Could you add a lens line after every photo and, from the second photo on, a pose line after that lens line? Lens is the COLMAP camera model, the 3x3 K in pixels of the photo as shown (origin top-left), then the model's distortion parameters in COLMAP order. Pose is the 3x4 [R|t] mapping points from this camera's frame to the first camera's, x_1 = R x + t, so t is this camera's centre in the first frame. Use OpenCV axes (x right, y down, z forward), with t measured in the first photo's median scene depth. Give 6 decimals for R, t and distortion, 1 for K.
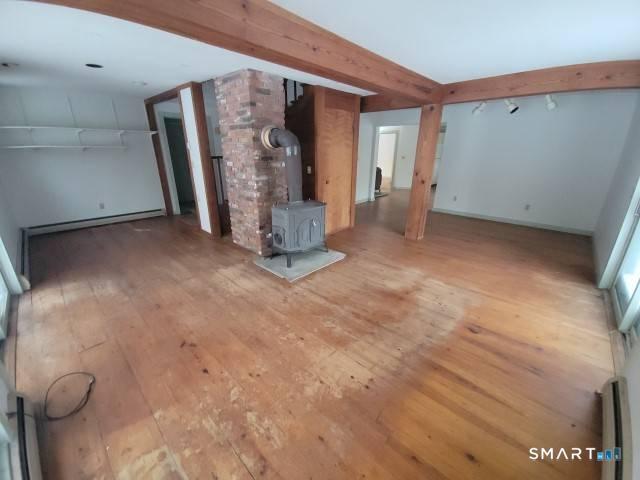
lens RADIAL K [[258.7, 0, 318.5], [0, 258.7, 242.8], [0, 0, 1]] dist [0.000650, 0.000027]
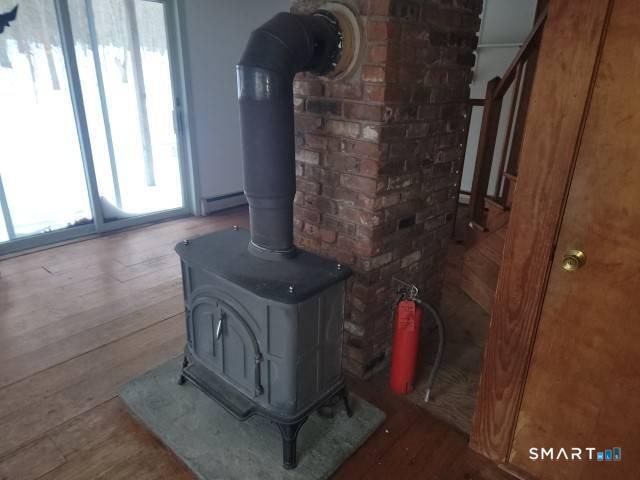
lens RADIAL K [[439.9, 0, 323.1], [0, 439.9, 237.6], [0, 0, 1]] dist [0.087599, -0.069124]
pose [[0.036486, 0.351009, -0.935661, 0.418705], [-0.372317, 0.873652, 0.313228, -0.358543], [0.927388, 0.336934, 0.162562, 0.960445]]
